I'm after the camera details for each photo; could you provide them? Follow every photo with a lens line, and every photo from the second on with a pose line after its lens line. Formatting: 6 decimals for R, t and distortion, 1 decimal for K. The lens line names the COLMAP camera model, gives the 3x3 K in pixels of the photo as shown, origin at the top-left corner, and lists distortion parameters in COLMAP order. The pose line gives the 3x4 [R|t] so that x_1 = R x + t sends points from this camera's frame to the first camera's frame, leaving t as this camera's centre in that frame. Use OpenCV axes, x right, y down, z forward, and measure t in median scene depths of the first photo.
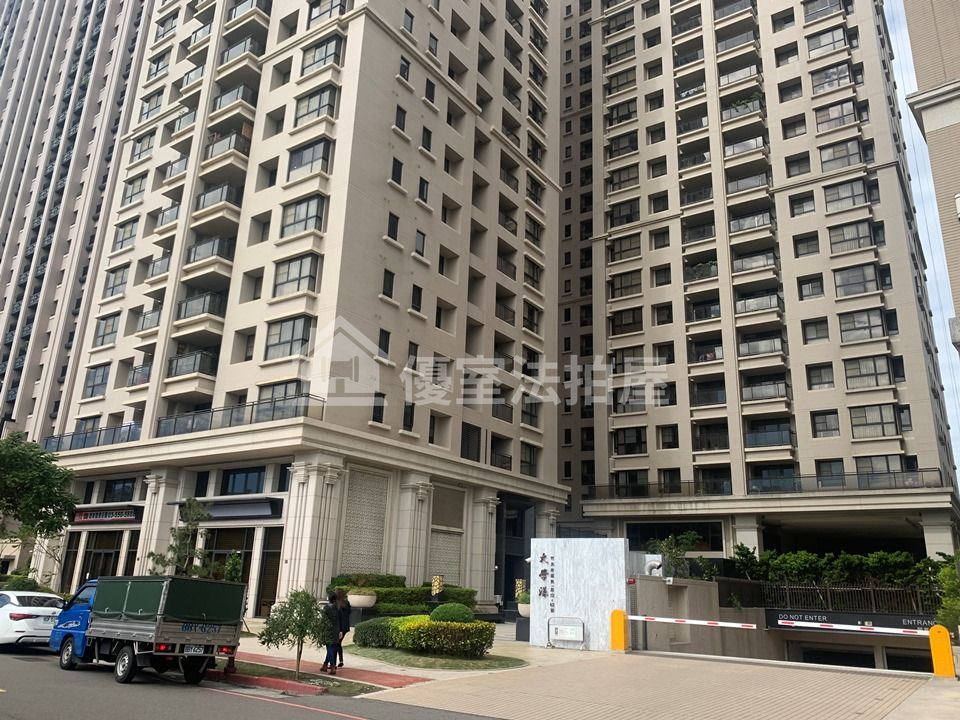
lens RADIAL K [[738.8, 0, 480.9], [0, 738.8, 356.3], [0, 0, 1]] dist [0.037905, -0.052452]
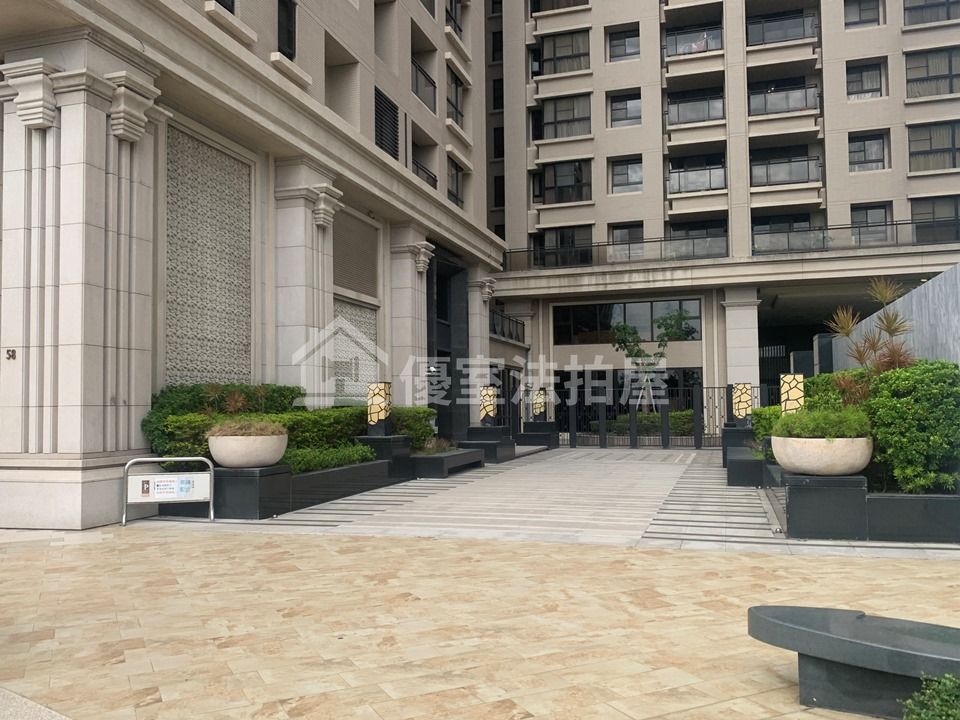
lens RADIAL K [[810.6, 0, 464.7], [0, 810.6, 374.1], [0, 0, 1]] dist [0.027401, -0.039541]
pose [[0.955845, -0.033616, 0.291941, -0.119482], [-0.043918, 0.965939, 0.255016, 0.124633], [-0.290570, -0.256577, 0.921812, 0.407651]]
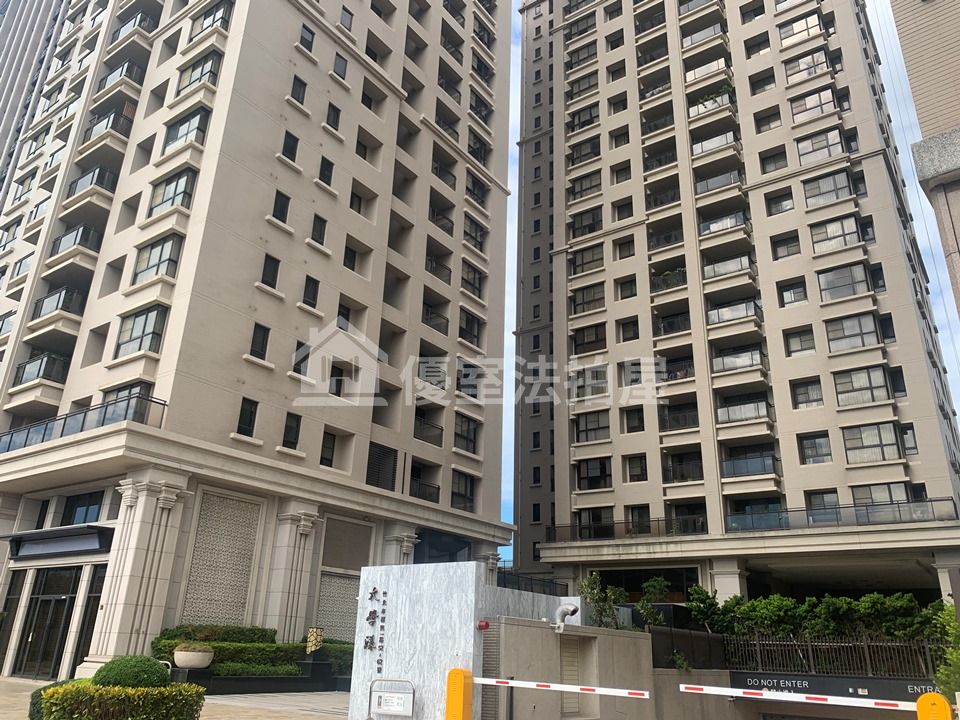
lens RADIAL K [[738.8, 0, 471.0], [0, 738.8, 349.2], [0, 0, 1]] dist [0.037905, -0.052452]
pose [[0.999616, -0.009595, -0.025988, 0.102680], [0.007320, 0.996246, -0.086260, 0.053294], [0.026718, 0.086037, 0.995934, 0.146185]]
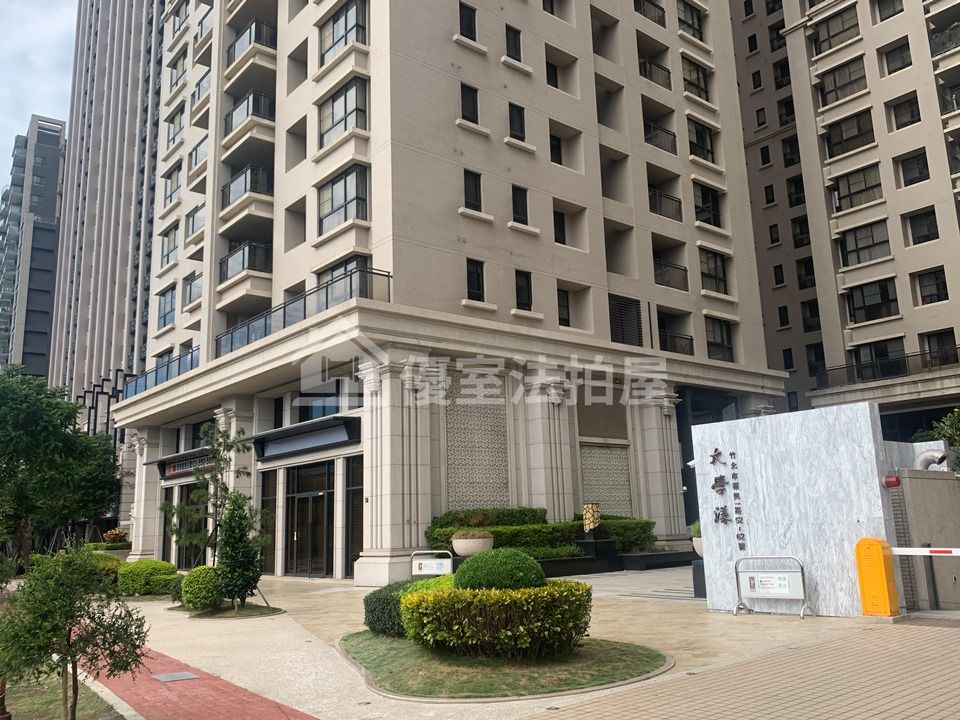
lens RADIAL K [[810.6, 0, 481.2], [0, 810.6, 359.4], [0, 0, 1]] dist [0.027401, -0.039541]
pose [[0.960783, -0.120114, -0.249939, 0.039616], [0.144502, 0.986137, 0.081563, 0.065215], [0.236677, -0.114481, 0.964820, 0.196905]]
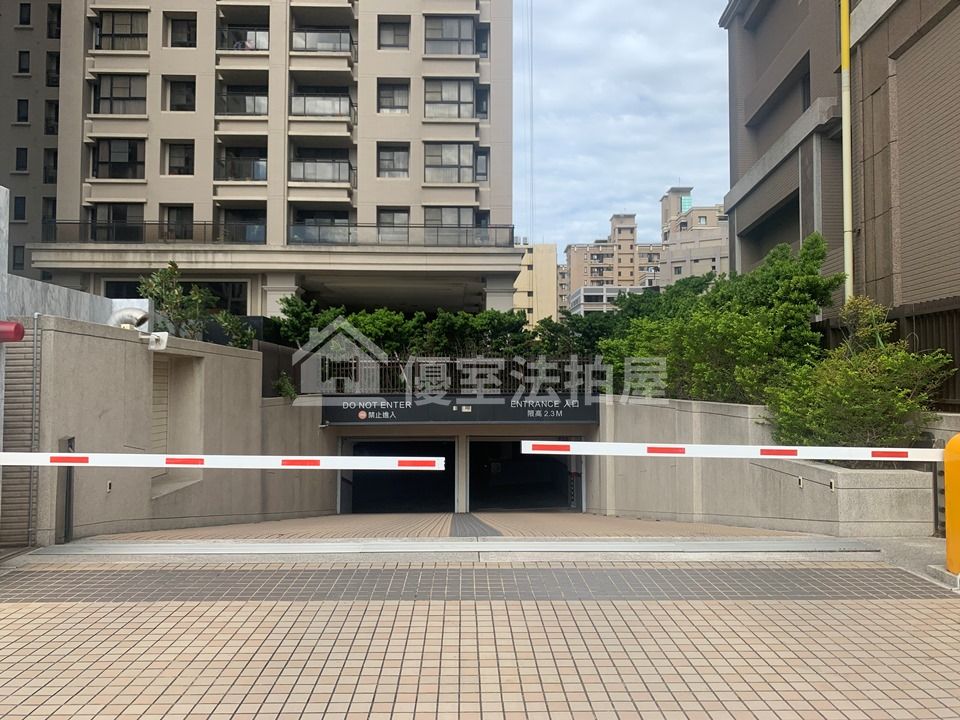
lens RADIAL K [[738.8, 0, 465.4], [0, 738.8, 350.8], [0, 0, 1]] dist [0.037905, -0.052452]
pose [[0.815286, -0.007017, 0.579016, 0.088545], [-0.149039, 0.963696, 0.221534, 0.109188], [-0.559549, -0.266910, 0.784642, 0.336118]]
